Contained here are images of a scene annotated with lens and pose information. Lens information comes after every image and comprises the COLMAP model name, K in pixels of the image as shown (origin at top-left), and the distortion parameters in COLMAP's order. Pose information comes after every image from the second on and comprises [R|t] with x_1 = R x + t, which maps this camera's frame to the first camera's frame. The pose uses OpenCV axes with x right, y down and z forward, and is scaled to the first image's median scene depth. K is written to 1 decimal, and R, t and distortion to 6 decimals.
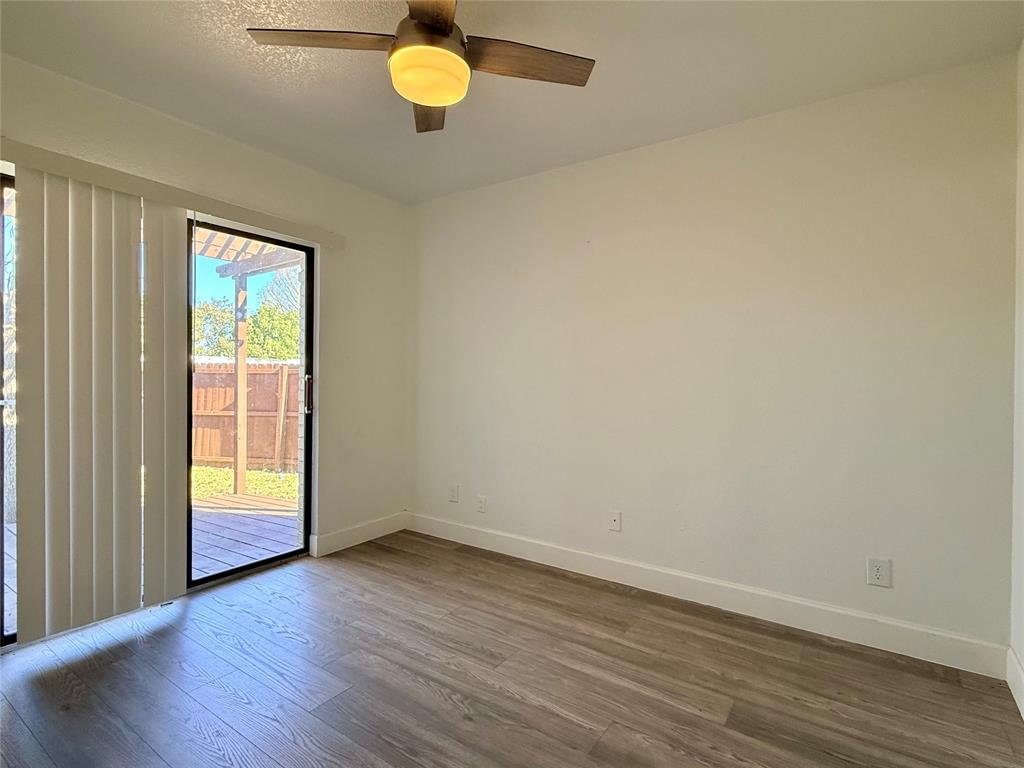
lens RADIAL K [[515.8, 0, 507.4], [0, 515.8, 382.1], [0, 0, 1]] dist [-0.000760, -0.000247]
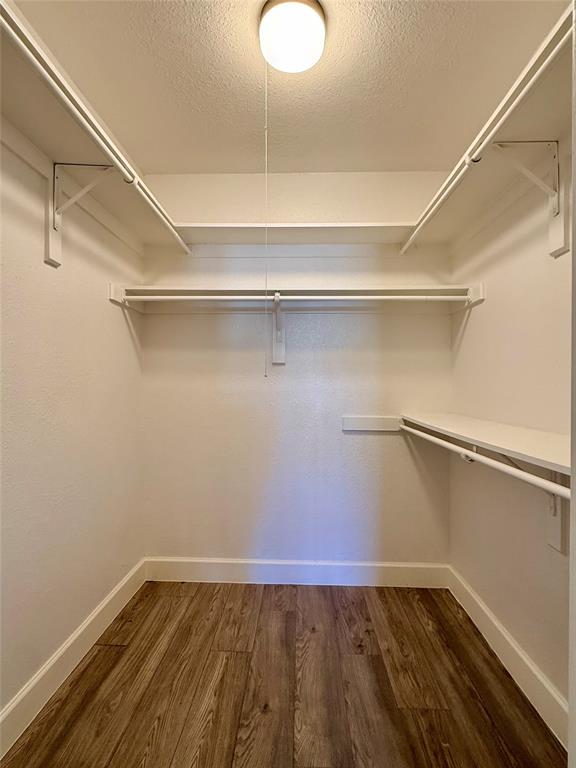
lens RADIAL K [[386.8, 0, 287.6], [0, 386.8, 384.3], [0, 0, 1]] dist [-0.000760, -0.000247]
pose [[-0.544669, -0.004384, 0.838640, -0.675935], [0.003414, 0.999966, 0.007445, -0.015481], [-0.838644, 0.006919, -0.544636, 1.296348]]
